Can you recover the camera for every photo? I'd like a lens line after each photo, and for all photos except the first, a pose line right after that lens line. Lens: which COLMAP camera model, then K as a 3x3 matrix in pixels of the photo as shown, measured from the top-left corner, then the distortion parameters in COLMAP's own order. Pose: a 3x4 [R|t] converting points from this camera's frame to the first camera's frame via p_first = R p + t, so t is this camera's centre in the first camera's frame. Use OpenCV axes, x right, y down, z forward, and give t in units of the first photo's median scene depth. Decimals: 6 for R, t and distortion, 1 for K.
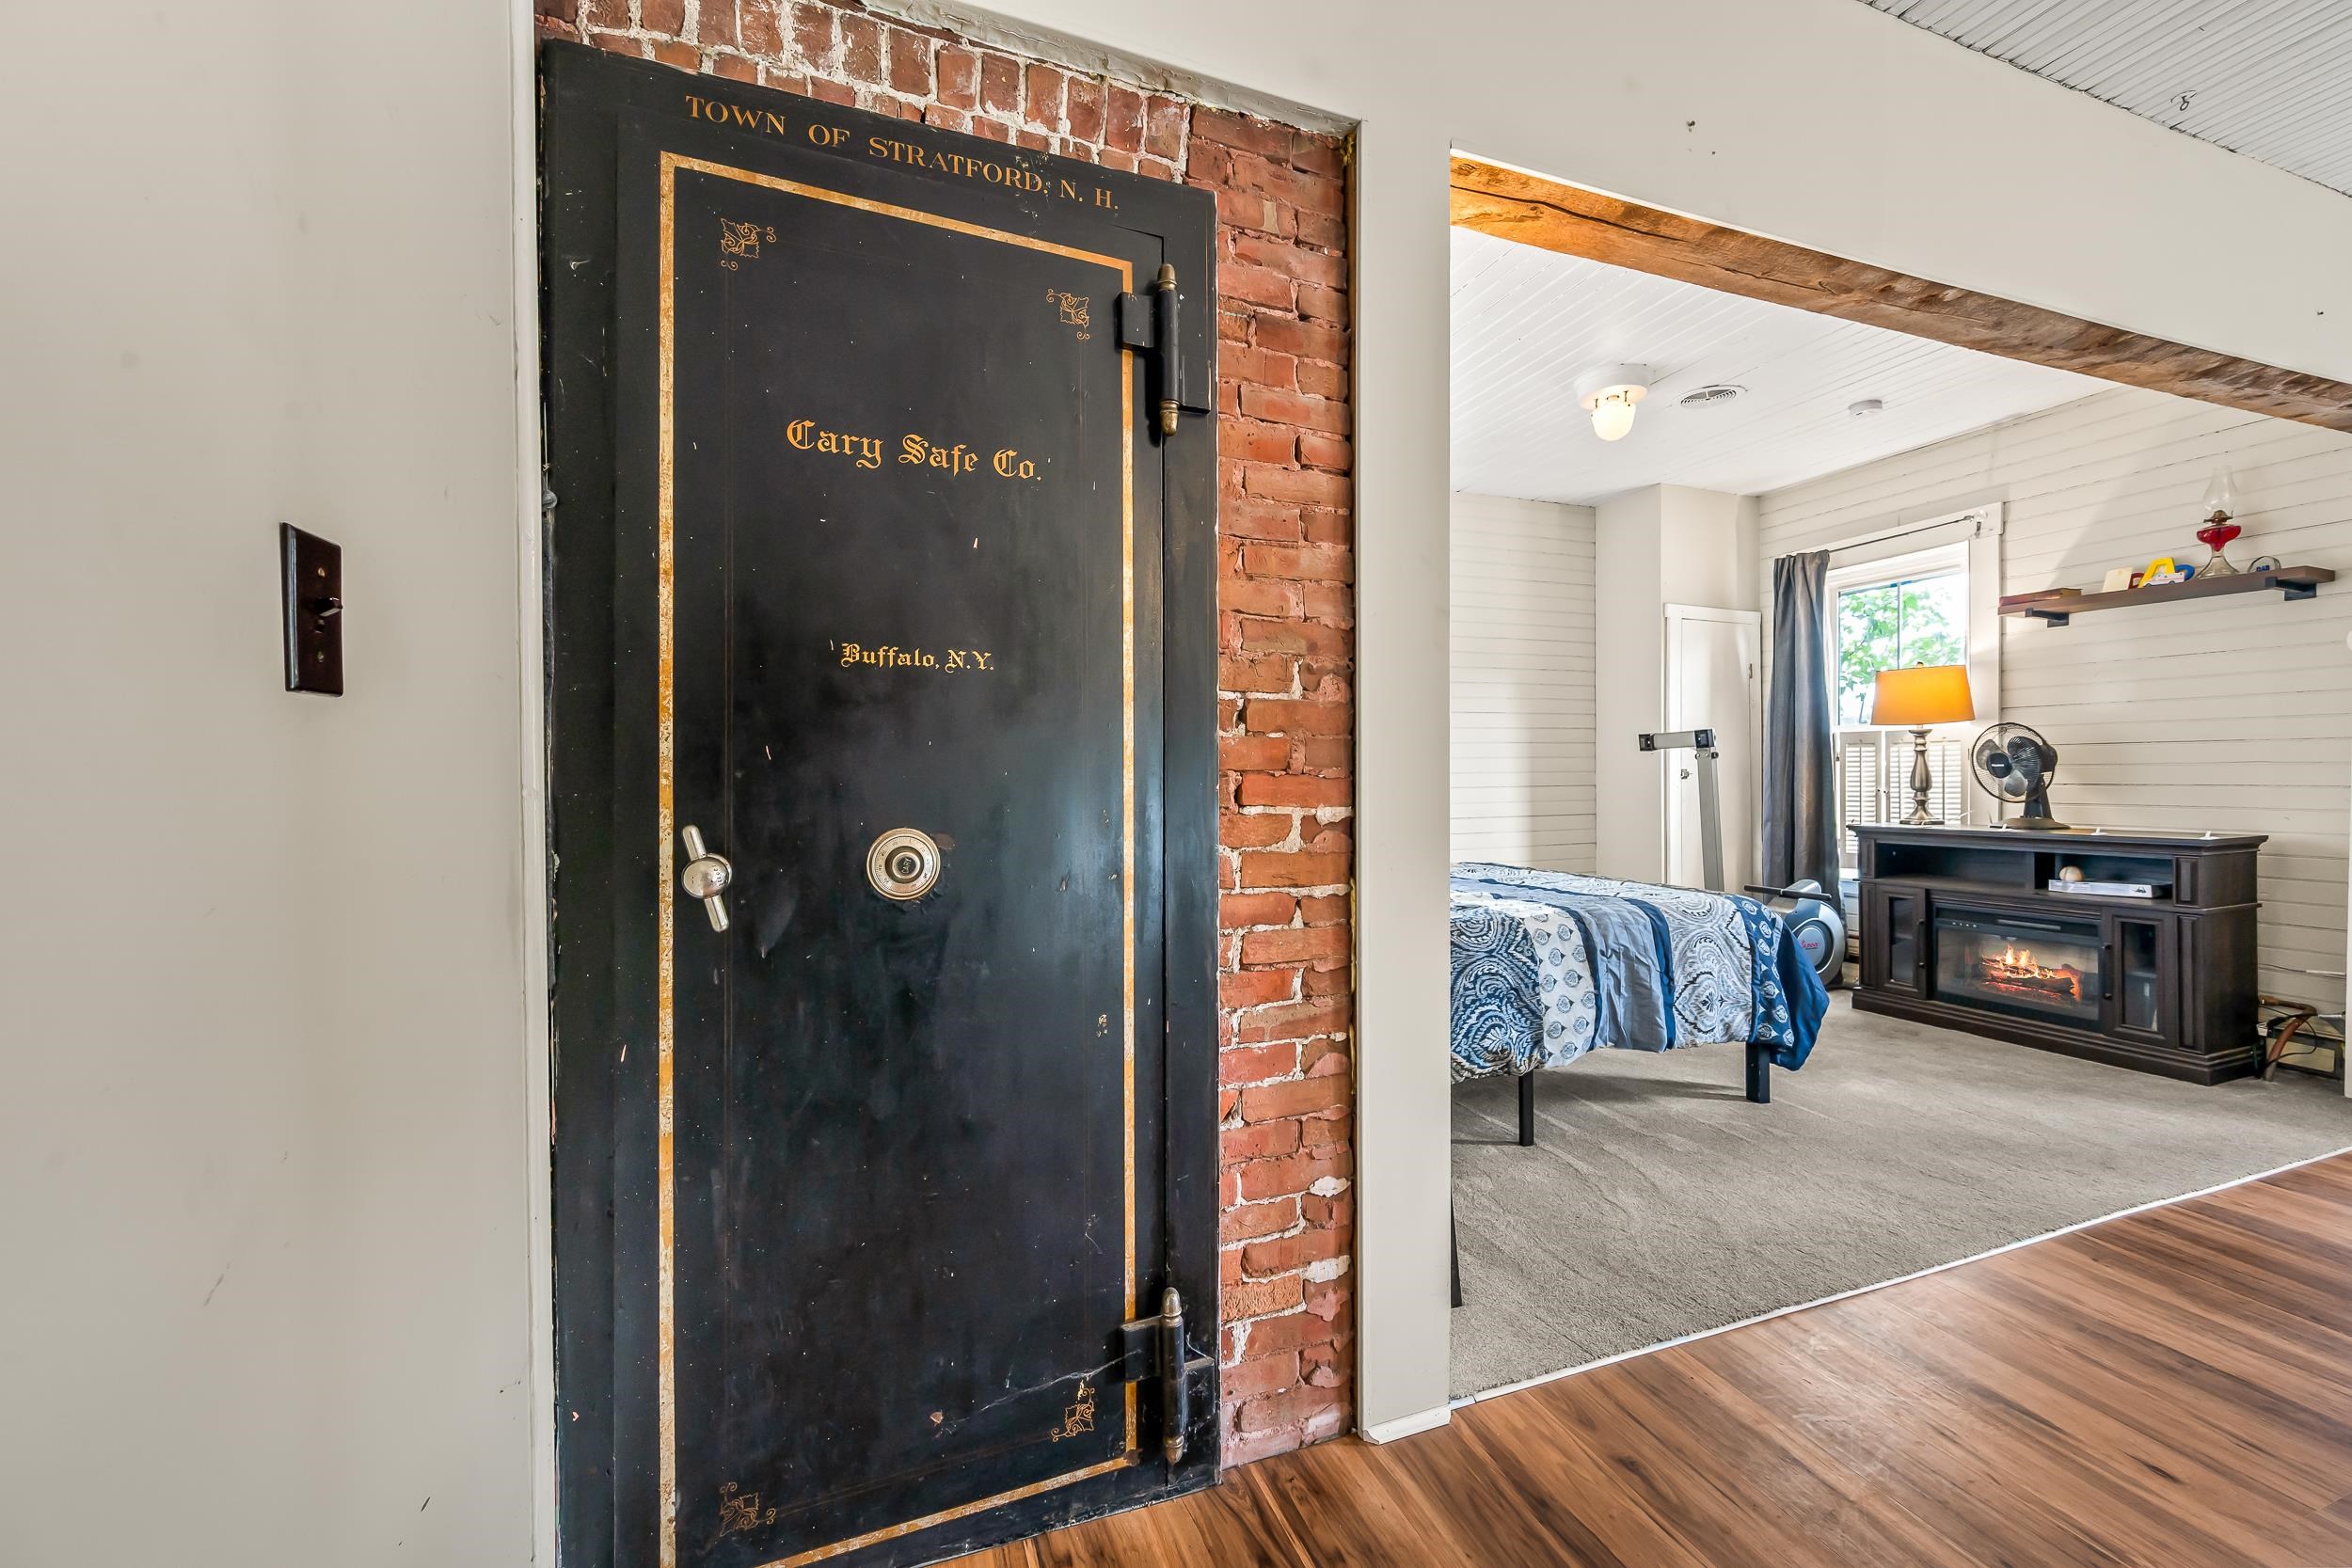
lens RADIAL K [[921.3, 0, 1175.3], [0, 921.3, 778.6], [0, 0, 1]] dist [-0.003470, -0.000549]
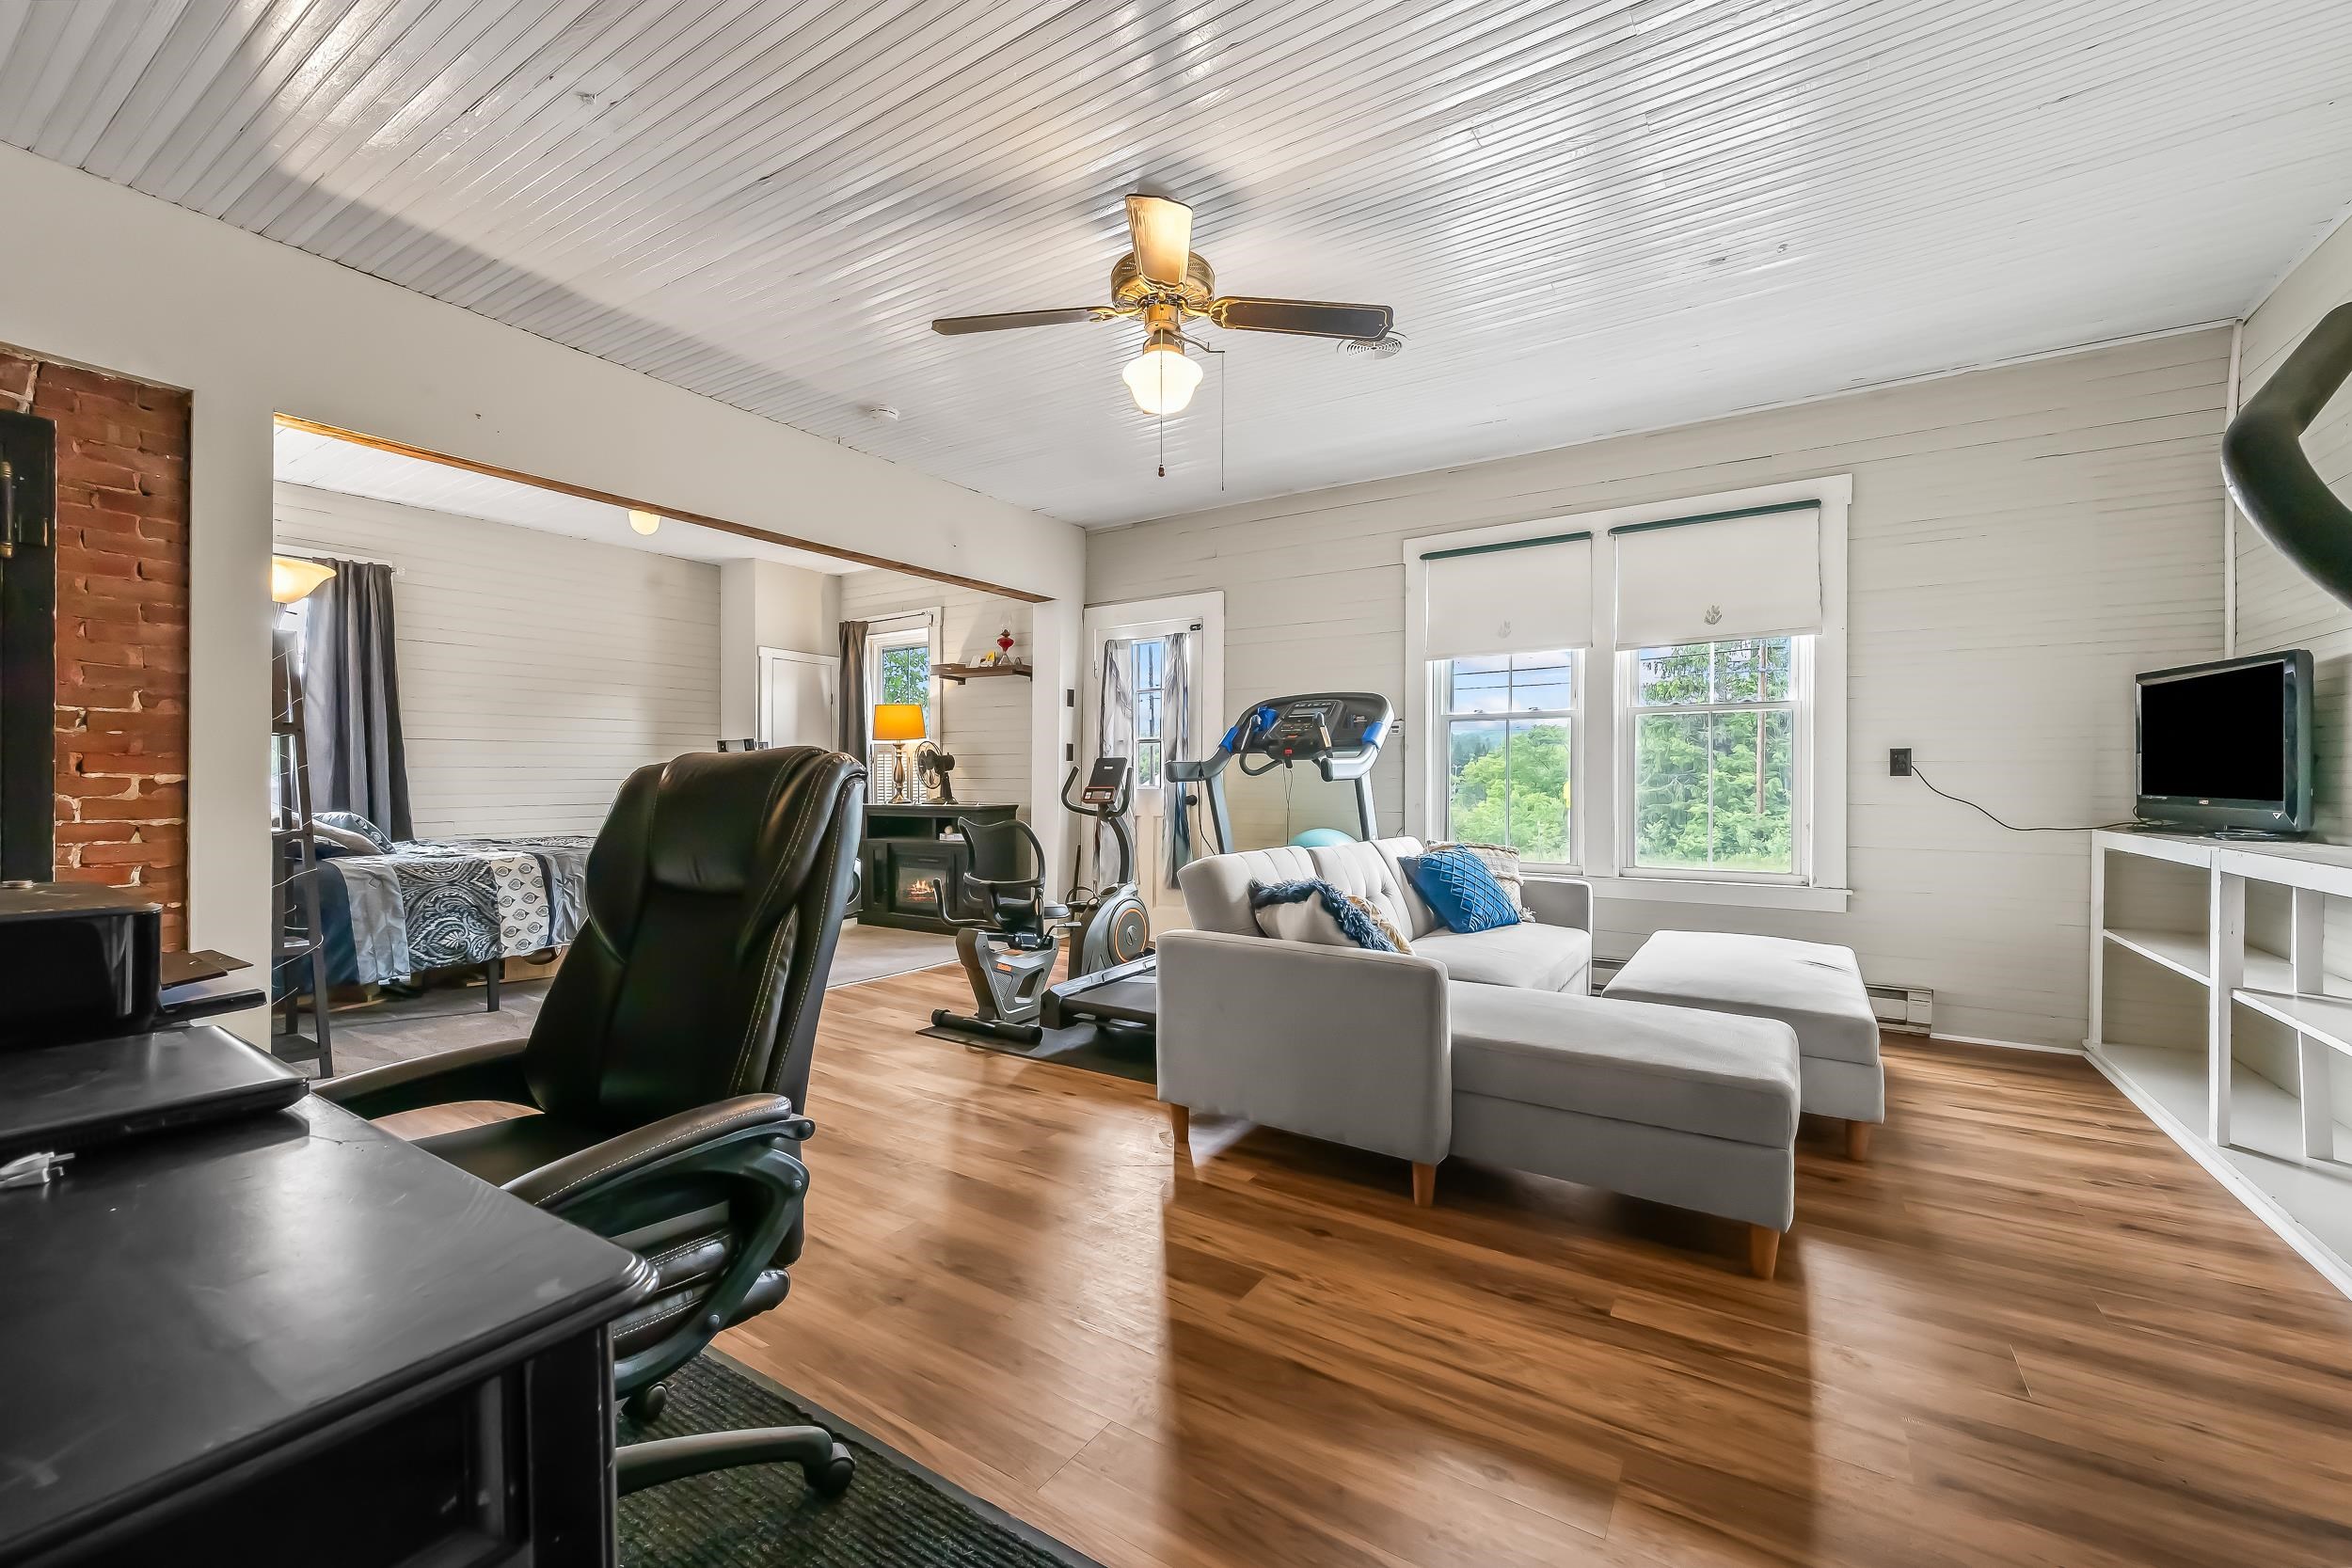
lens RADIAL K [[921.3, 0, 1182.6], [0, 921.3, 781.8], [0, 0, 1]] dist [-0.003470, -0.000549]
pose [[0.788870, 0.004844, 0.614541, 0.354248], [-0.004169, 0.999988, -0.002531, 0.023595], [-0.614546, -0.000565, 0.788881, -0.894277]]
